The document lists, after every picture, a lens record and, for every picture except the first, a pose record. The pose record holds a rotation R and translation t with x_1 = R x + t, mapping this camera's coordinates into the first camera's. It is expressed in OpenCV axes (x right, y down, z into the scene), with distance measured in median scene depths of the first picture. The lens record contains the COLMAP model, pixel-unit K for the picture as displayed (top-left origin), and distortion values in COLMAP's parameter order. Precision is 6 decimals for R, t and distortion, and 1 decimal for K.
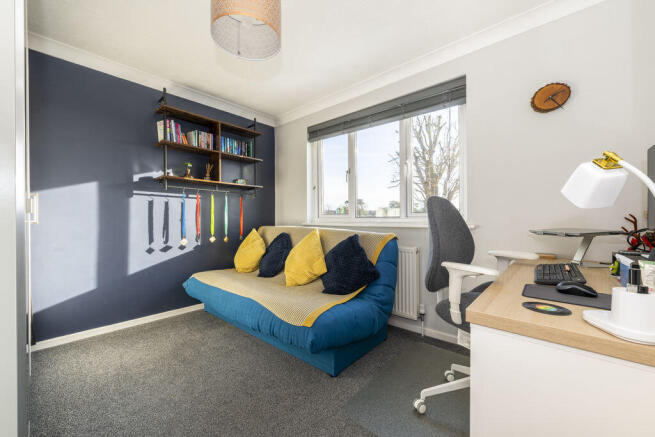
lens RADIAL K [[259.6, 0, 333.3], [0, 259.6, 220.1], [0, 0, 1]] dist [-0.005174, 0.000499]
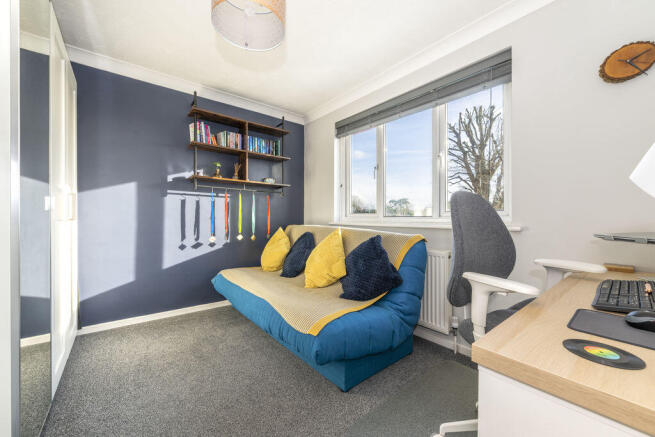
lens RADIAL K [[259.6, 0, 331.6], [0, 259.6, 219.9], [0, 0, 1]] dist [-0.005174, 0.000499]
pose [[0.985483, 0.008443, -0.169566, 0.077535], [-0.008207, 0.999964, 0.002094, 0.000215], [0.169578, -0.000672, 0.985517, 0.070948]]
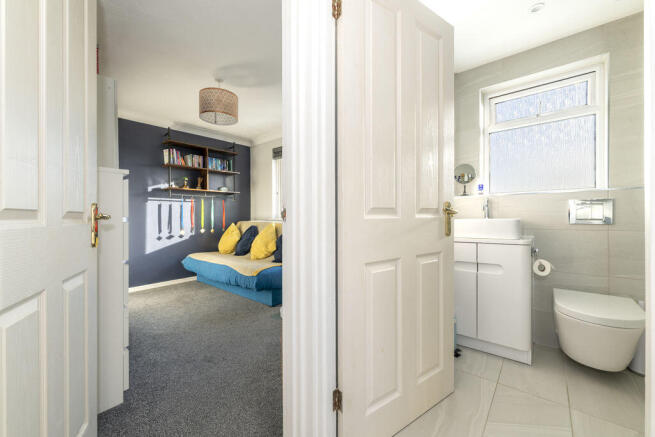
lens RADIAL K [[259.6, 0, 330.5], [0, 259.6, 215.3], [0, 0, 1]] dist [-0.005174, 0.000499]
pose [[0.999913, -0.008117, 0.010356, 0.273177], [0.008204, 0.999931, -0.008349, 0.009590], [-0.010287, 0.008434, 0.999912, -0.529148]]
